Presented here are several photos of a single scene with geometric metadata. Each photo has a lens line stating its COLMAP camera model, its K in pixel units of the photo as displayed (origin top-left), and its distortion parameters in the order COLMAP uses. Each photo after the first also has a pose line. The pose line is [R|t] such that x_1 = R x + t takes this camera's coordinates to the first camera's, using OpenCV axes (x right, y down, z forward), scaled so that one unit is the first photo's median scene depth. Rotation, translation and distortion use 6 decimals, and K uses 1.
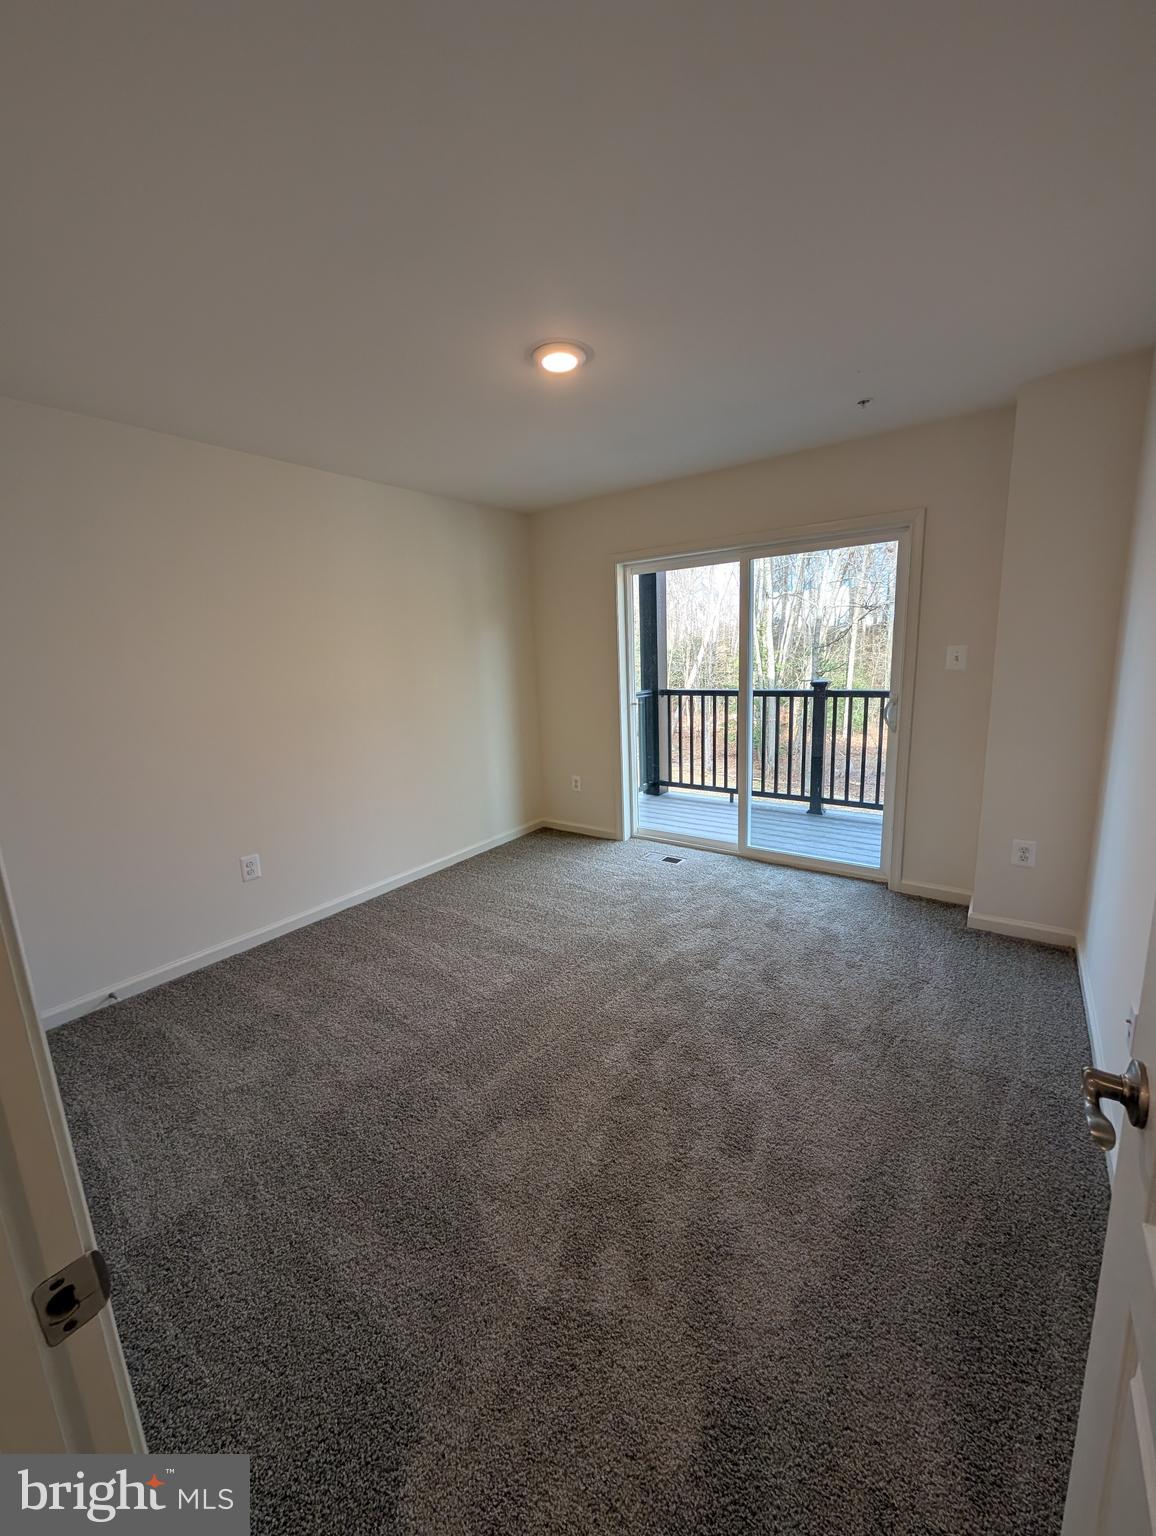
lens RADIAL K [[578.1, 0, 583.5], [0, 578.1, 769.0], [0, 0, 1]] dist [-0.005197, 0.000454]
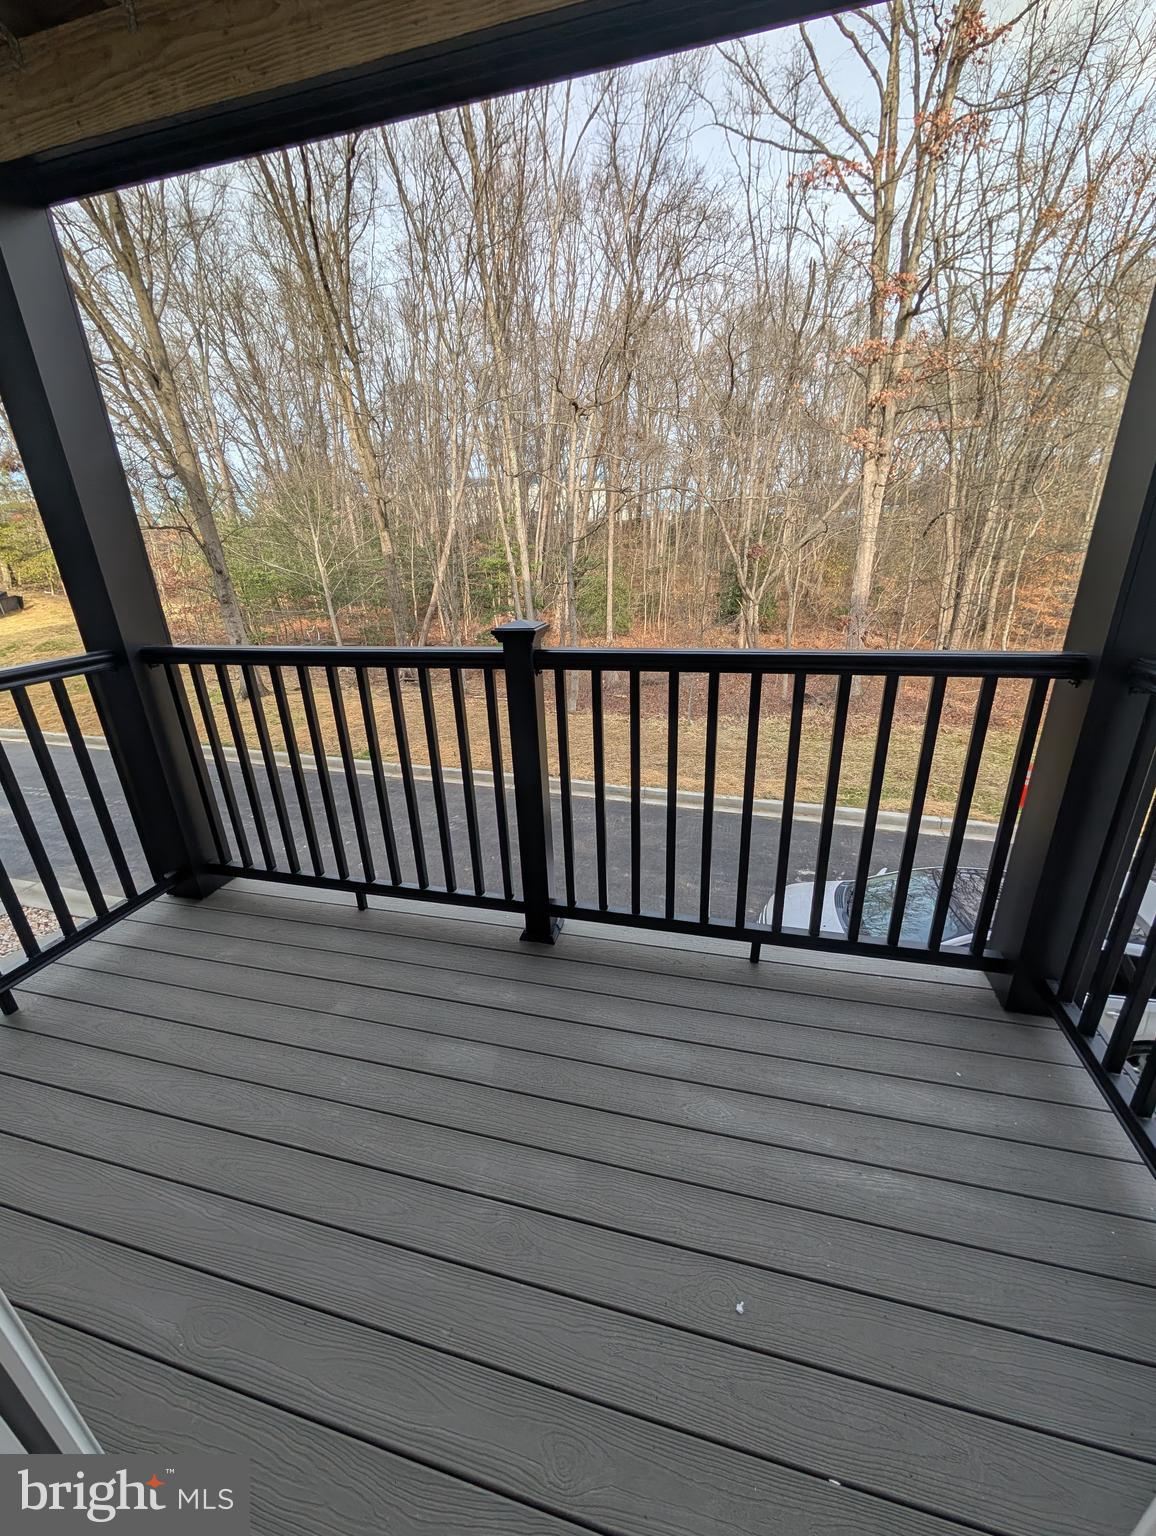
lens RADIAL K [[578.1, 0, 580.7], [0, 578.1, 762.2], [0, 0, 1]] dist [-0.005197, 0.000454]
pose [[0.929558, -0.124223, 0.347118, 0.294997], [0.068938, 0.983484, 0.167350, -0.121832], [-0.362174, -0.131632, 0.922769, 0.606040]]
